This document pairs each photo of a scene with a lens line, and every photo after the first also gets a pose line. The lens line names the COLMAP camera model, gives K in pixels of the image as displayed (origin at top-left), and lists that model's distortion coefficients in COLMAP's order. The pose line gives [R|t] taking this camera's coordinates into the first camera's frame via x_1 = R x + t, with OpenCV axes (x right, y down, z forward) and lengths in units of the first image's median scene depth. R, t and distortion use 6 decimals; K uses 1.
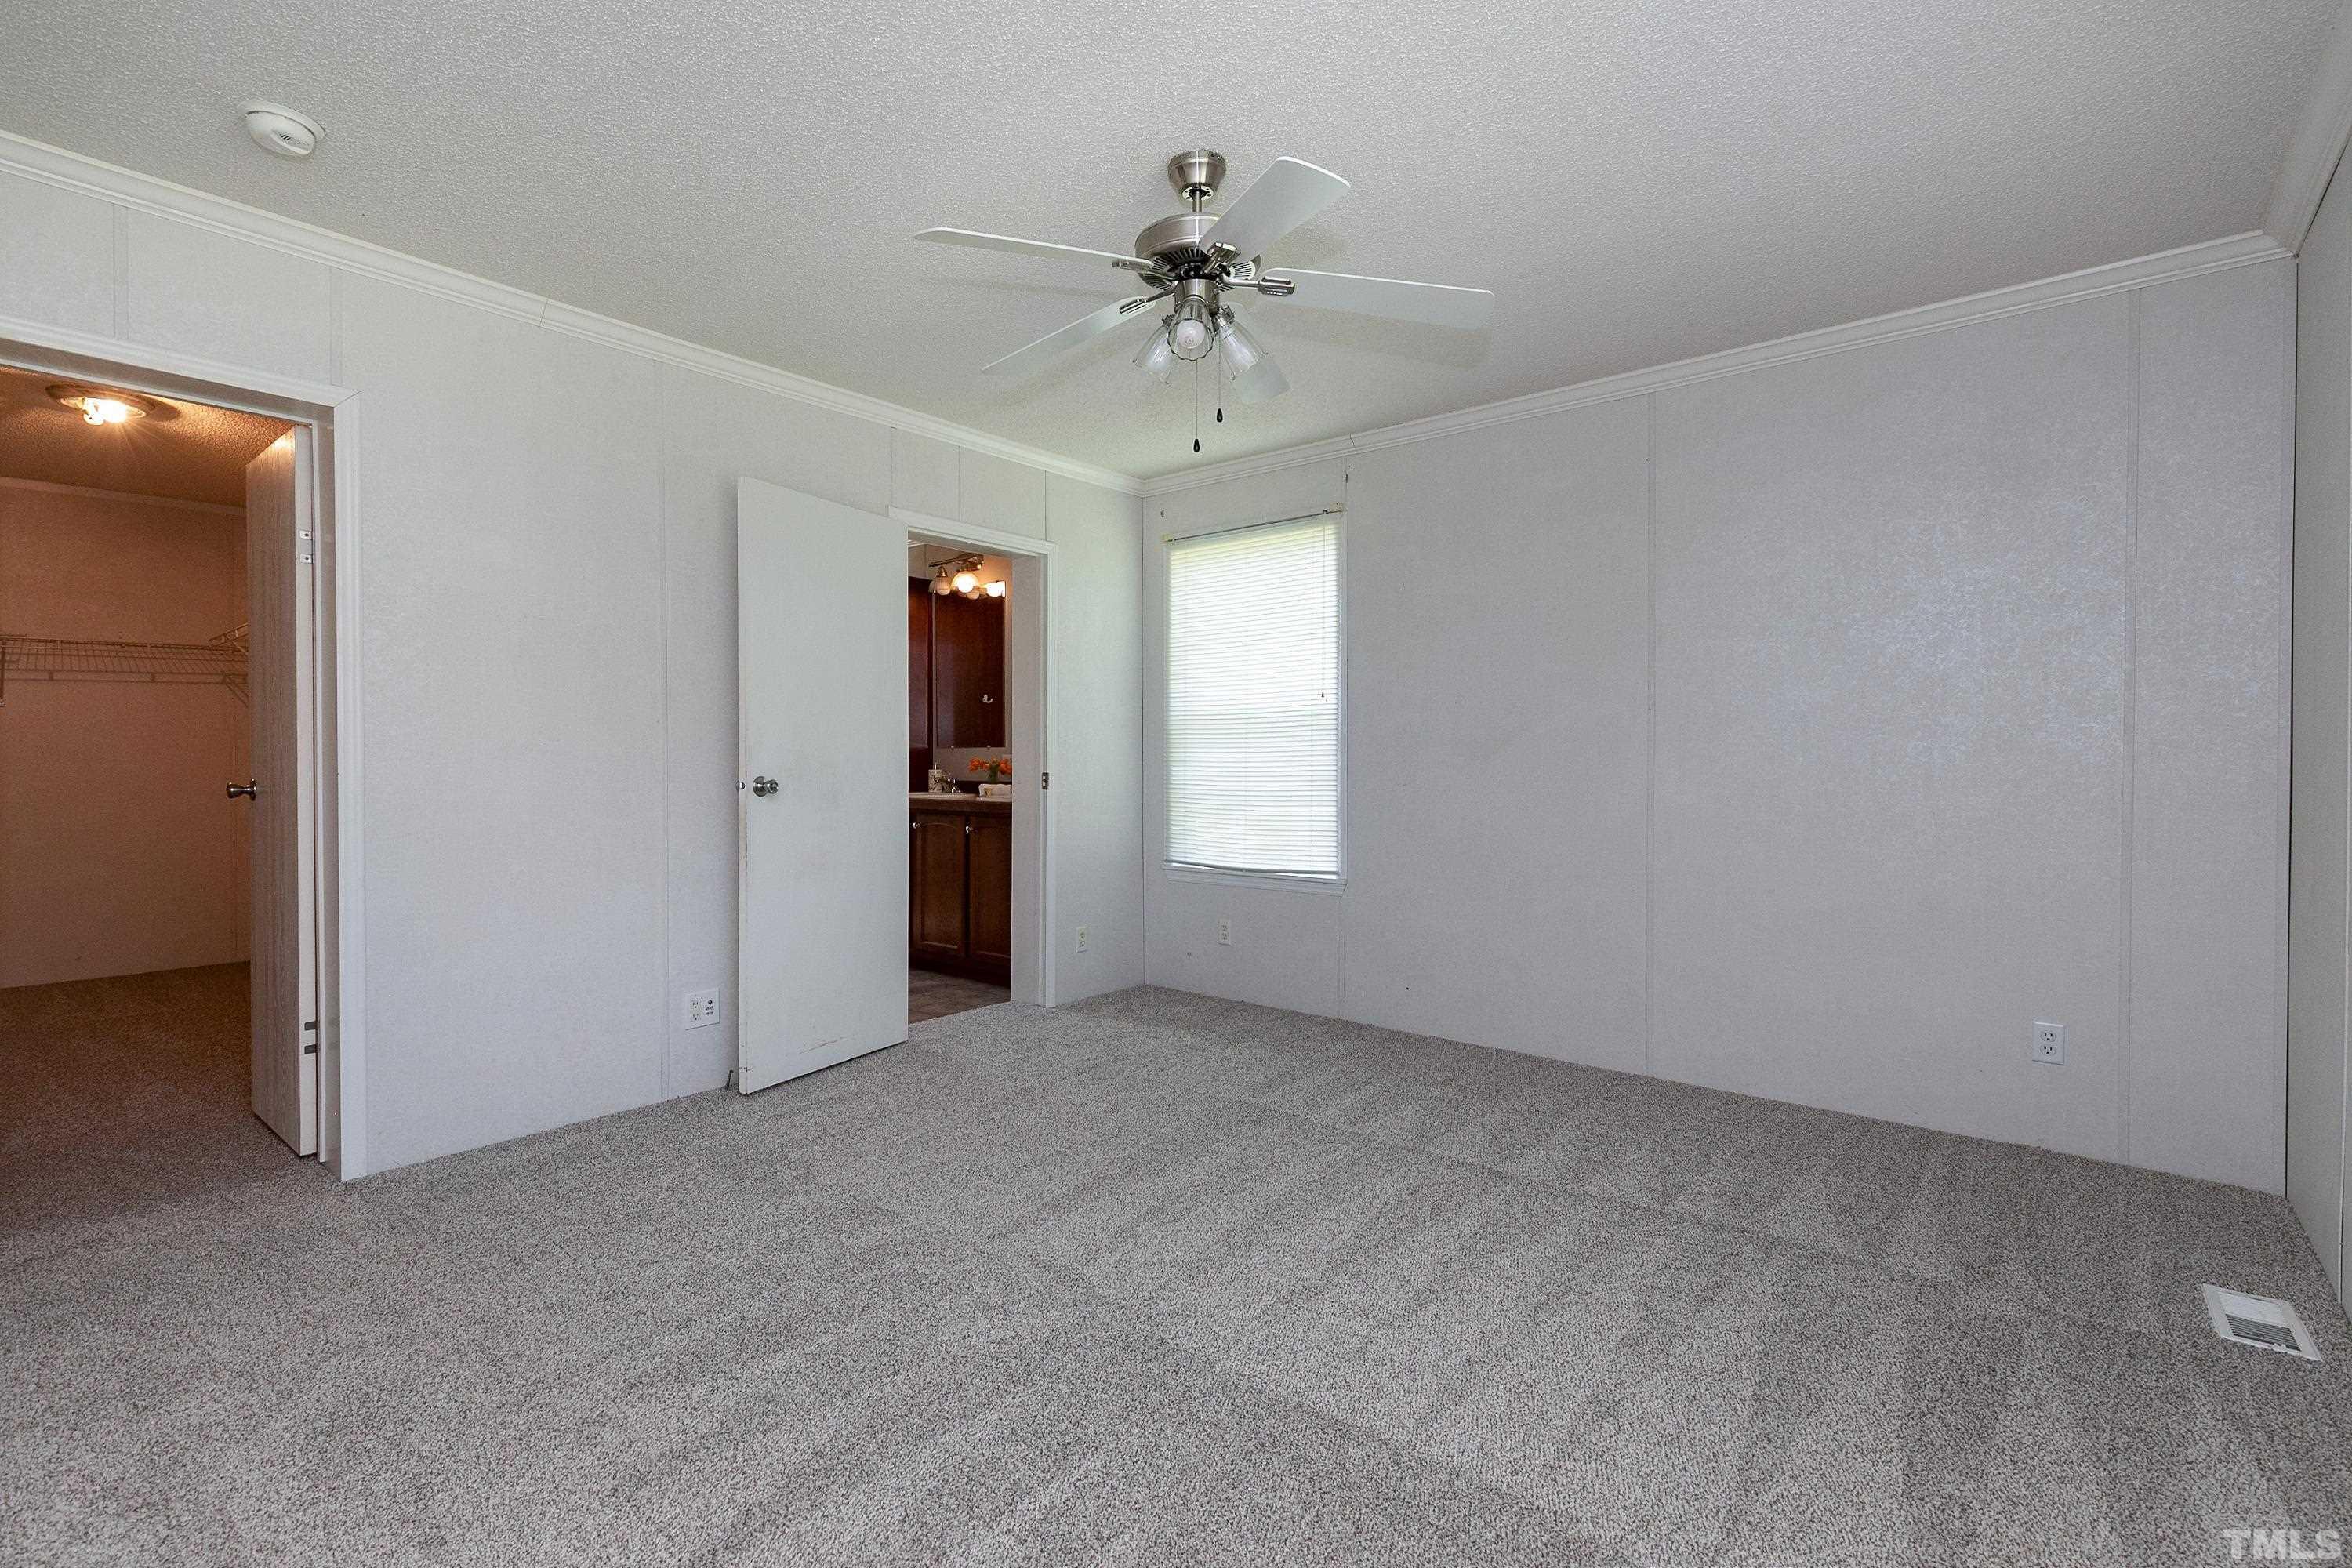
lens RADIAL K [[1072.7, 0, 1172.0], [0, 1072.7, 764.5], [0, 0, 1]] dist [0.000567, -0.000115]
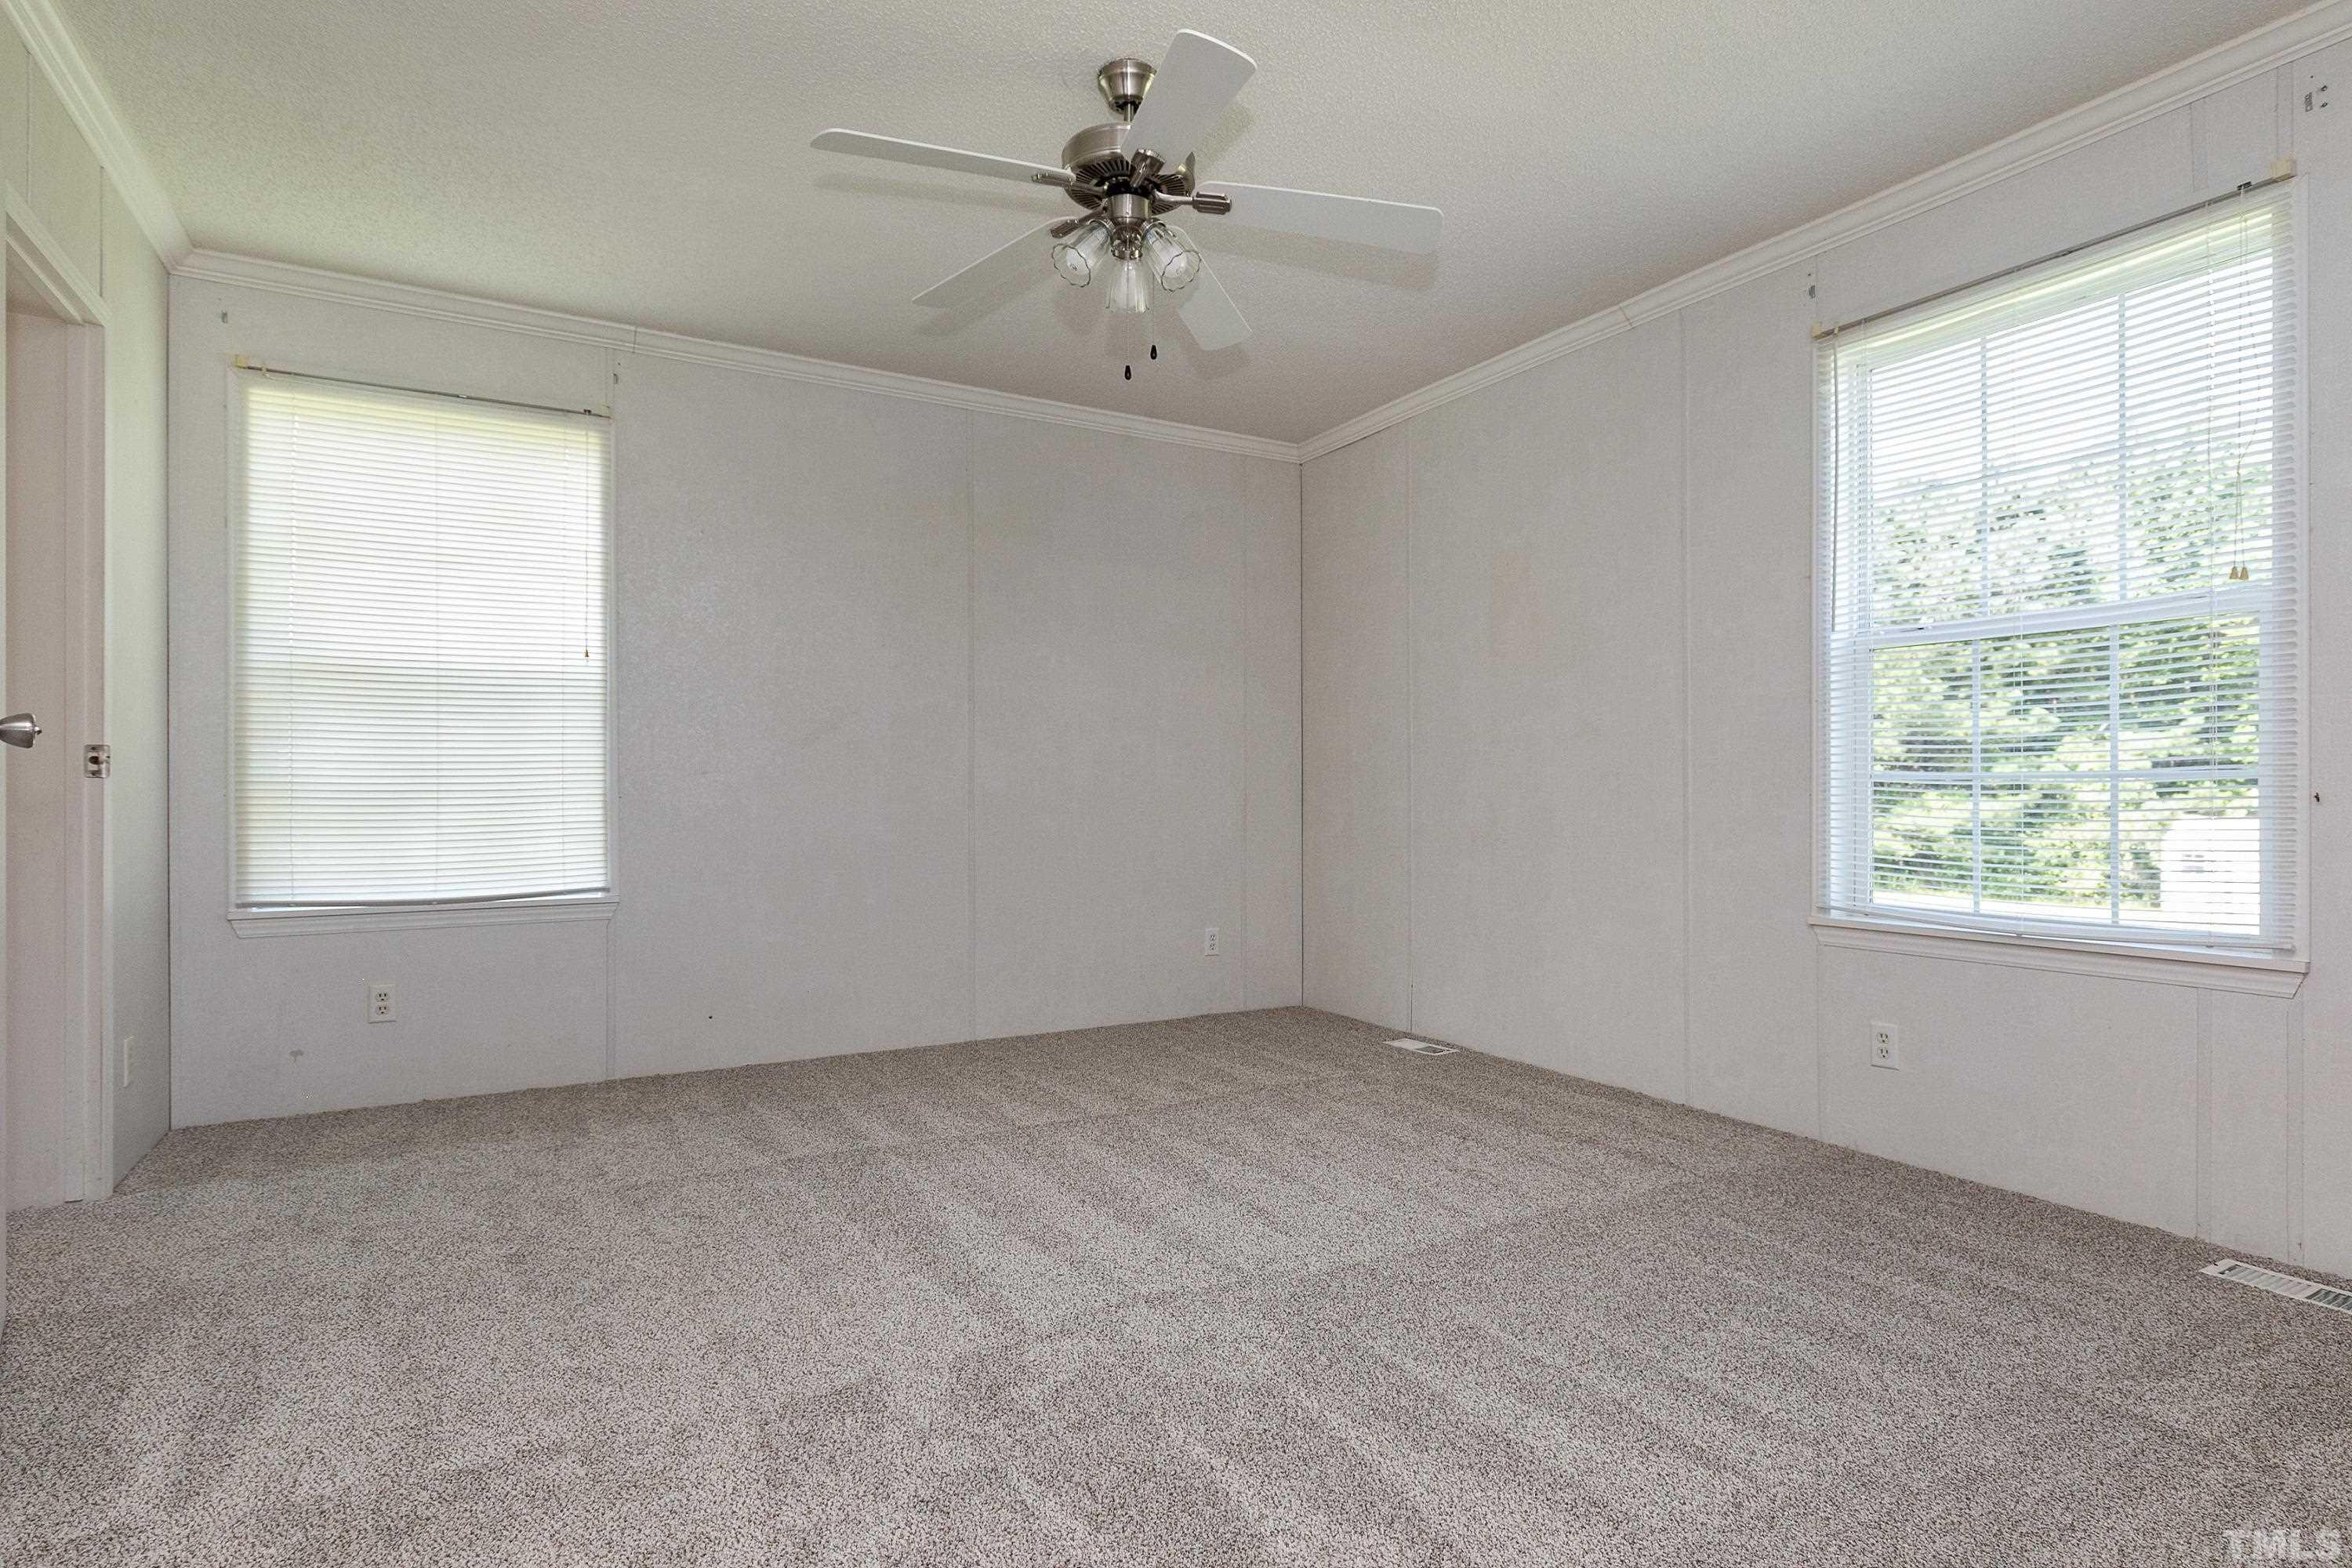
lens RADIAL K [[1177.2, 0, 1178.6], [0, 1177.2, 794.2], [0, 0, 1]] dist [-0.002407, -0.001048]
pose [[0.340429, -0.001880, 0.940268, -0.672703], [0.006345, 0.999980, -0.000298, 0.049528], [-0.940249, 0.006067, 0.340434, 0.450461]]
